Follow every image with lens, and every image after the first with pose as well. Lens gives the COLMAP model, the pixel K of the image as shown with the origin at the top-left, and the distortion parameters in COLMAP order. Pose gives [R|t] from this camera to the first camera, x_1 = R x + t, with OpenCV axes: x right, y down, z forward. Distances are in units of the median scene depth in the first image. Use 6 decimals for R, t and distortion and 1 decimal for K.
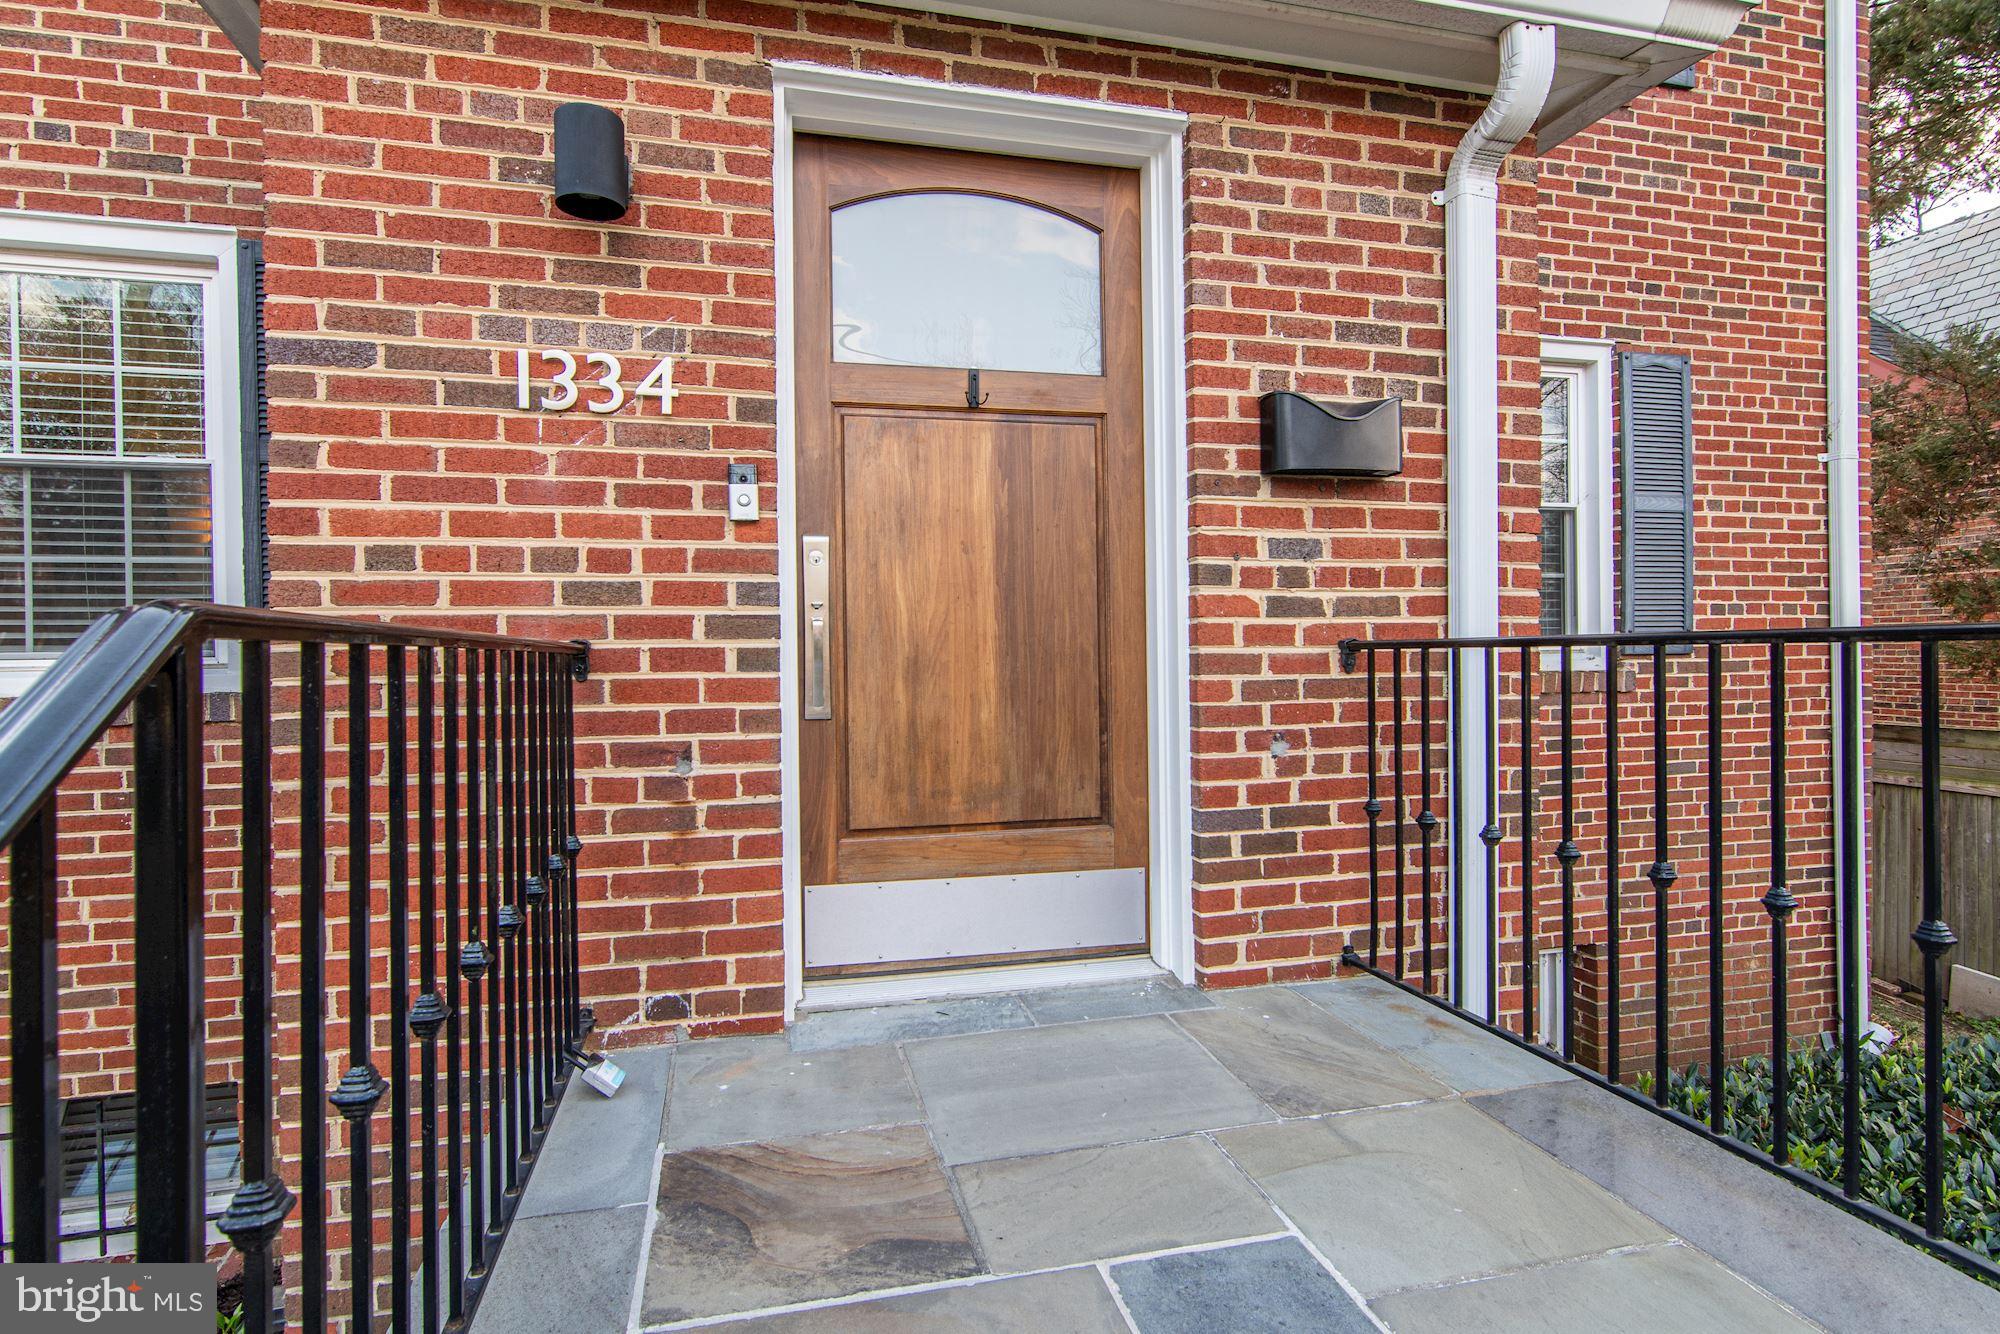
lens RADIAL K [[986.2, 0, 1082.9], [0, 986.2, 591.9], [0, 0, 1]] dist [-0.000382, -0.001305]
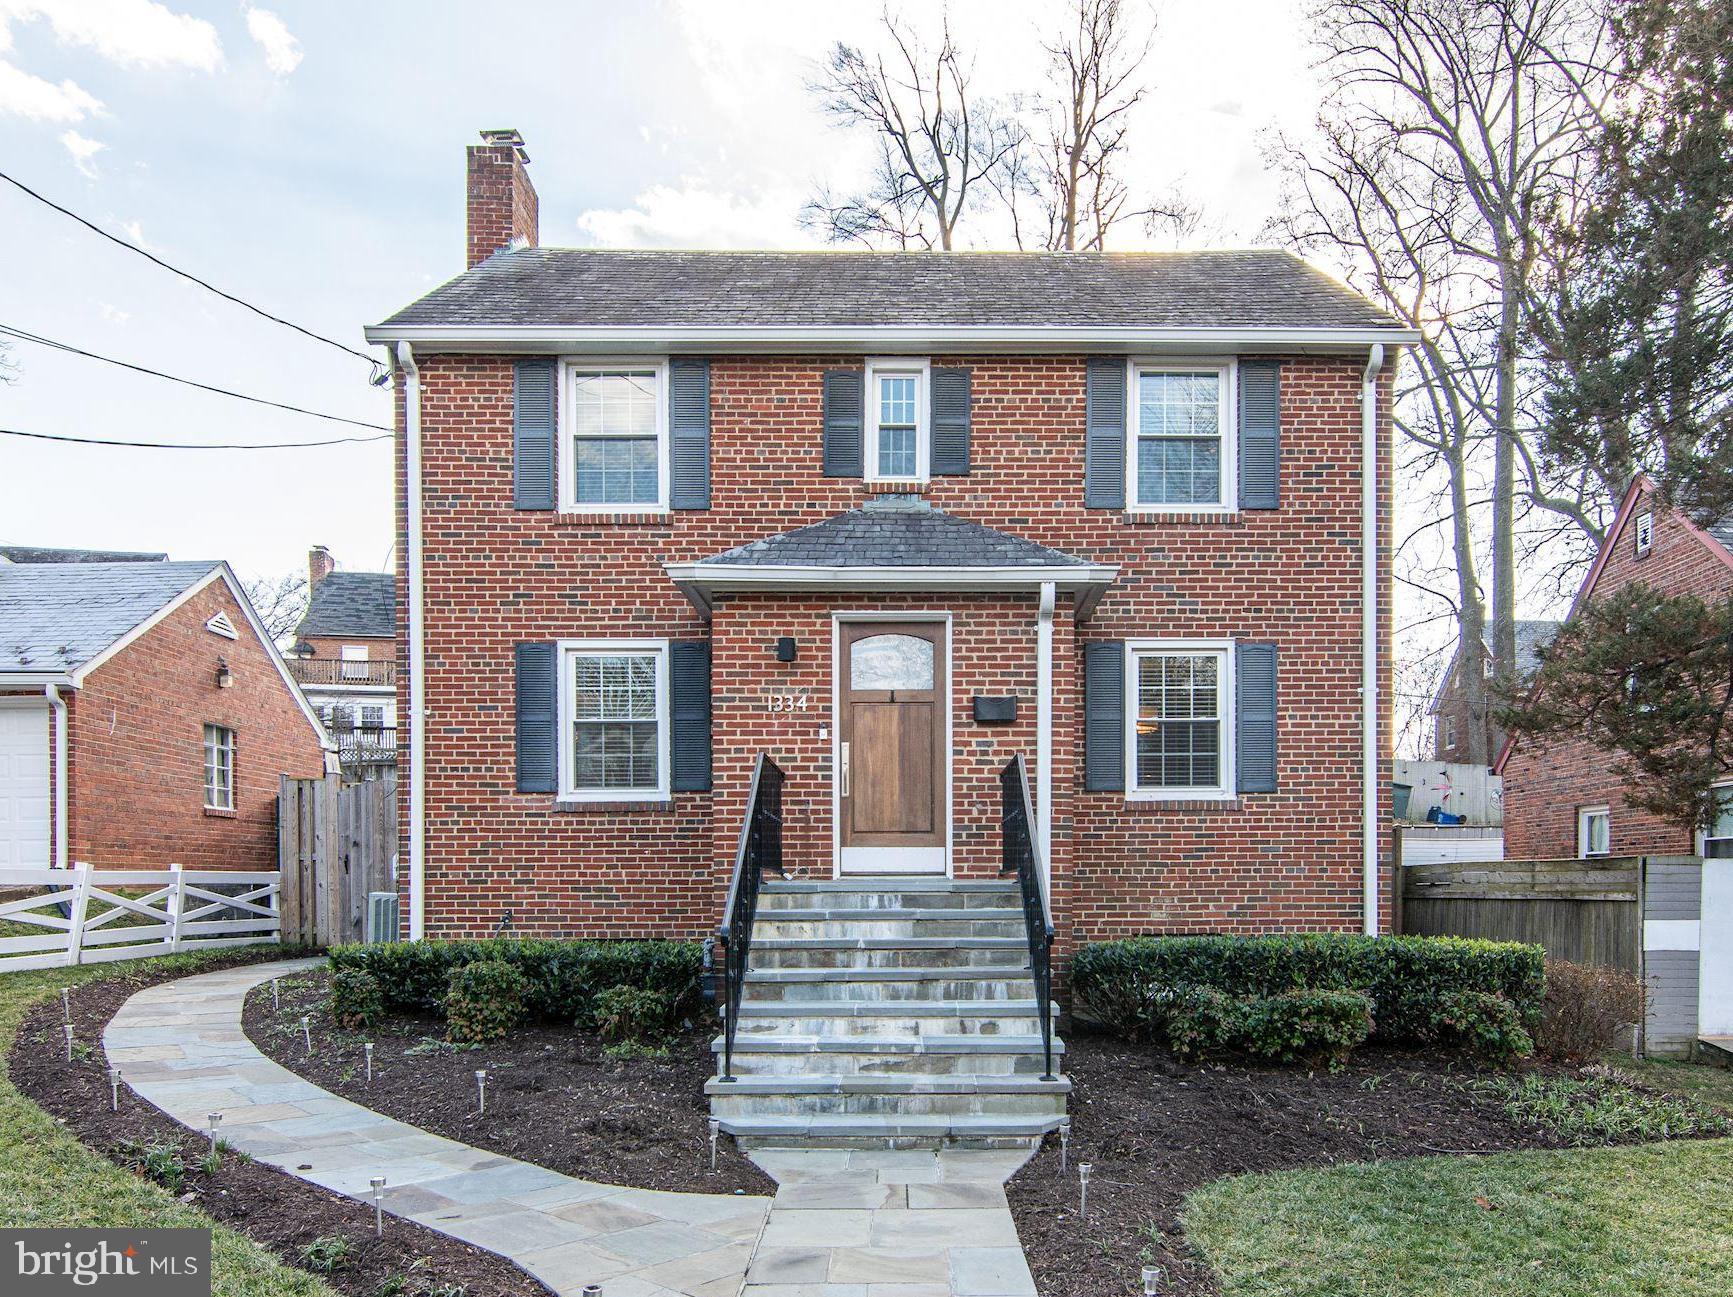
lens RADIAL K [[959.2, 0, 866.2], [0, 959.2, 649.5], [0, 0, 1]] dist [-0.003048, -0.000062]
pose [[0.939653, -0.052548, -0.338070, 0.922243], [0.002759, 0.989266, -0.146097, 0.107132], [0.342119, 0.136347, 0.929712, -2.067038]]
